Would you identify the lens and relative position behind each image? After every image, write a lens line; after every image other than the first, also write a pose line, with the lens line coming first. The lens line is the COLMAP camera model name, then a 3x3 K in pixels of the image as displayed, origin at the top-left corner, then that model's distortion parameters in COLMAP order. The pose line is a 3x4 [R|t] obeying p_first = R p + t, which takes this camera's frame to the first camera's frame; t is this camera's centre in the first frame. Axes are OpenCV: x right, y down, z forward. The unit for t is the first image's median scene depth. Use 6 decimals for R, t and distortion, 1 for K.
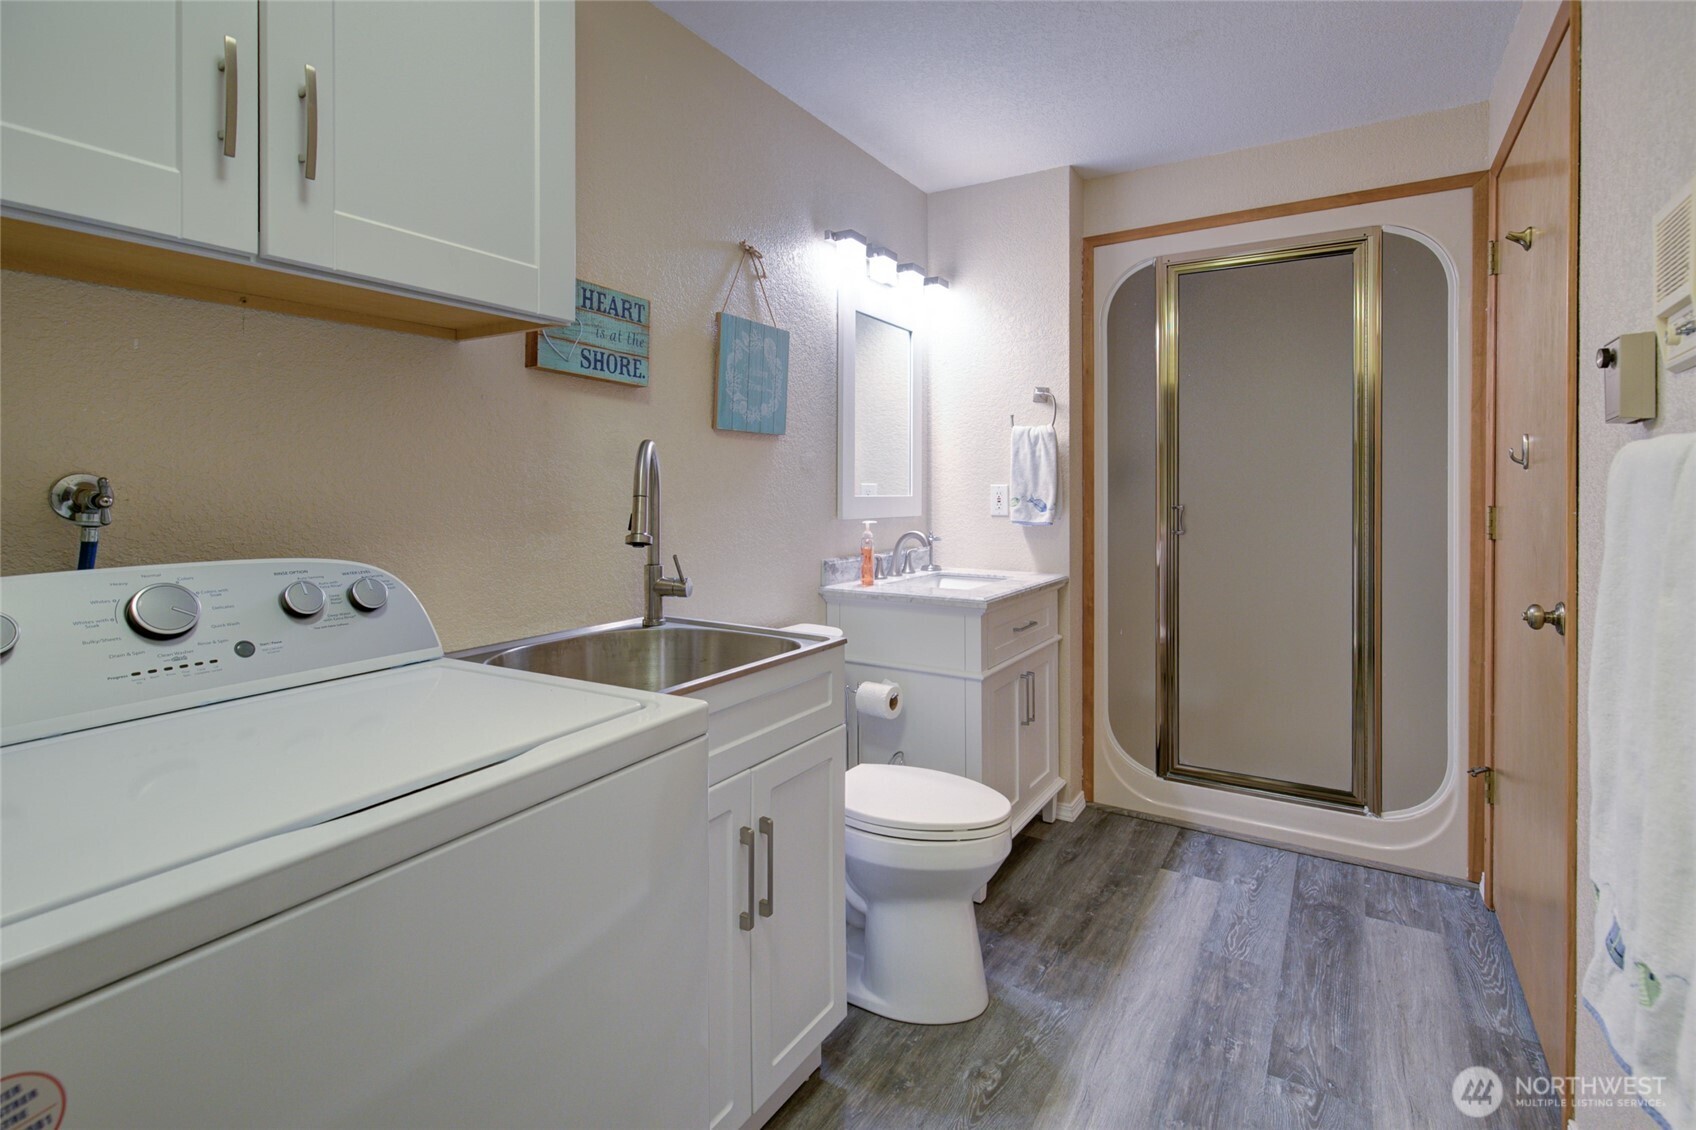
lens RADIAL K [[821.4, 0, 853.7], [0, 821.4, 488.1], [0, 0, 1]] dist [0.001070, 0.000046]
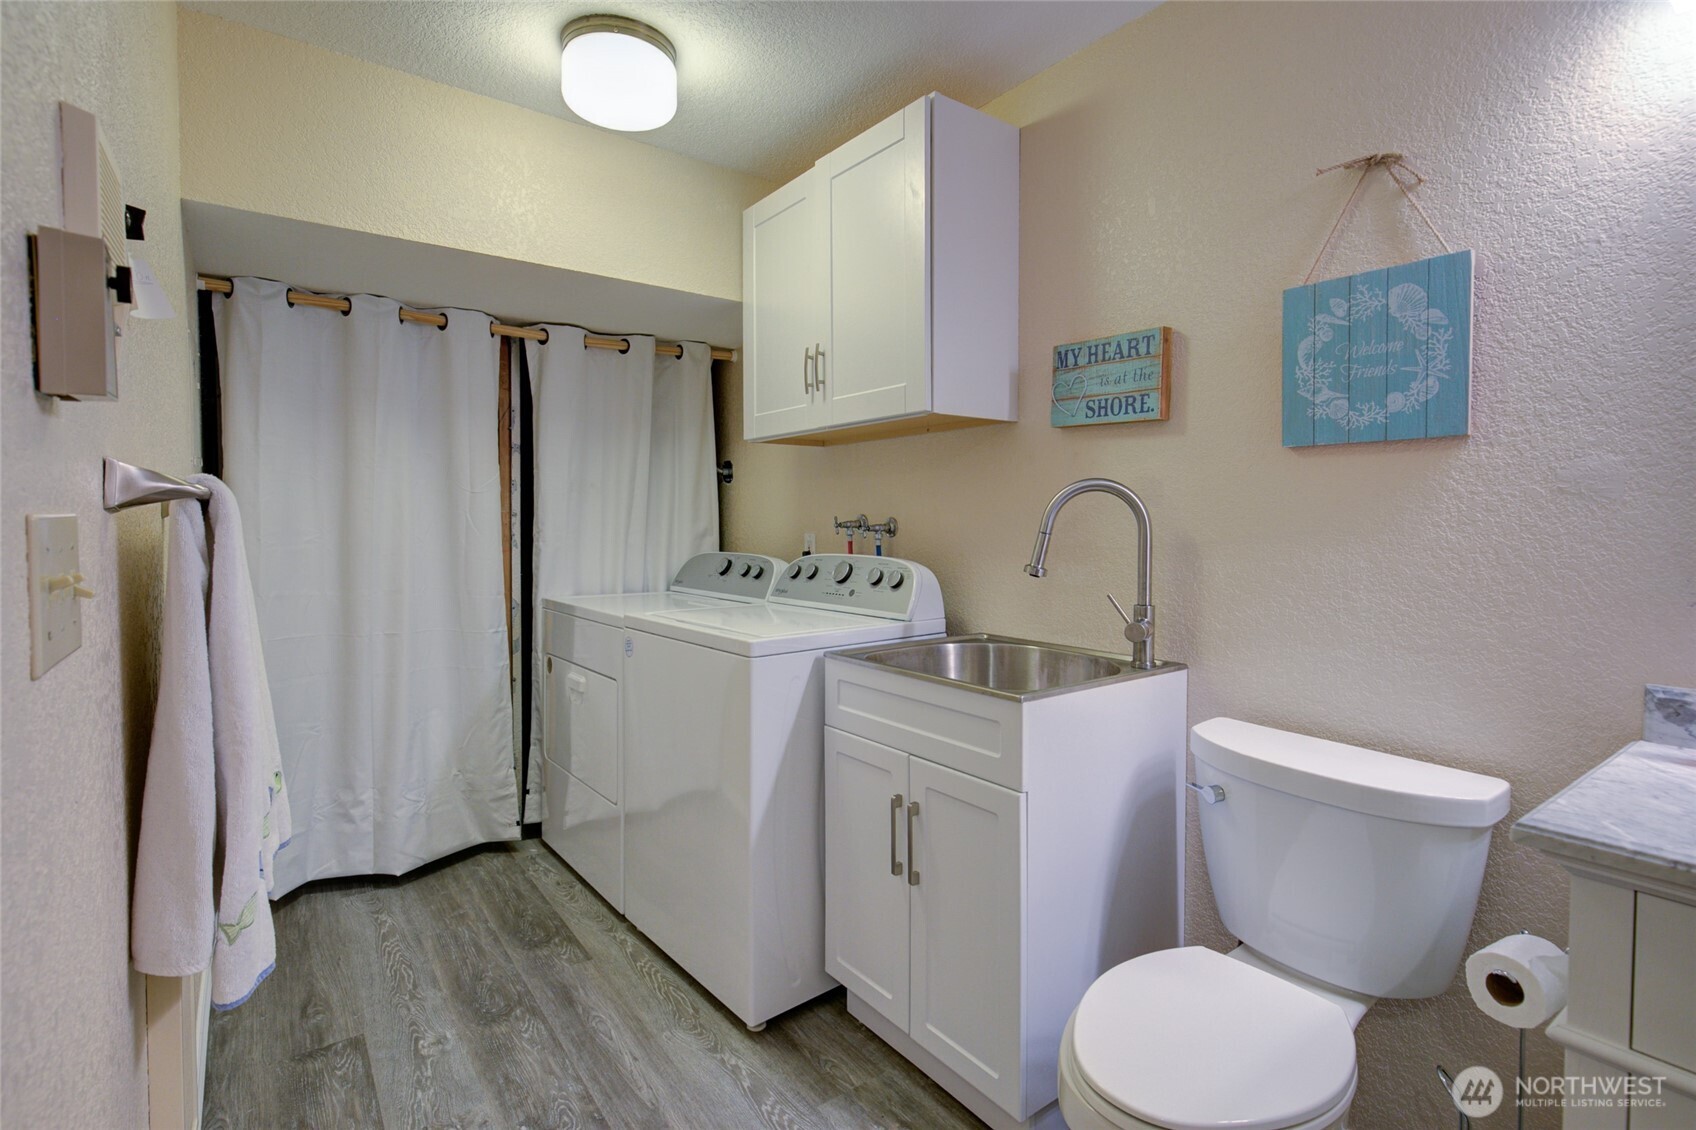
lens RADIAL K [[789.3, 0, 850.1], [0, 789.3, 547.6], [0, 0, 1]] dist [0.000743, -0.000074]
pose [[-0.371874, 0.030820, -0.927771, 0.760956], [-0.002873, 0.999406, 0.034351, -0.005067], [0.928279, 0.015440, -0.371565, 1.047639]]
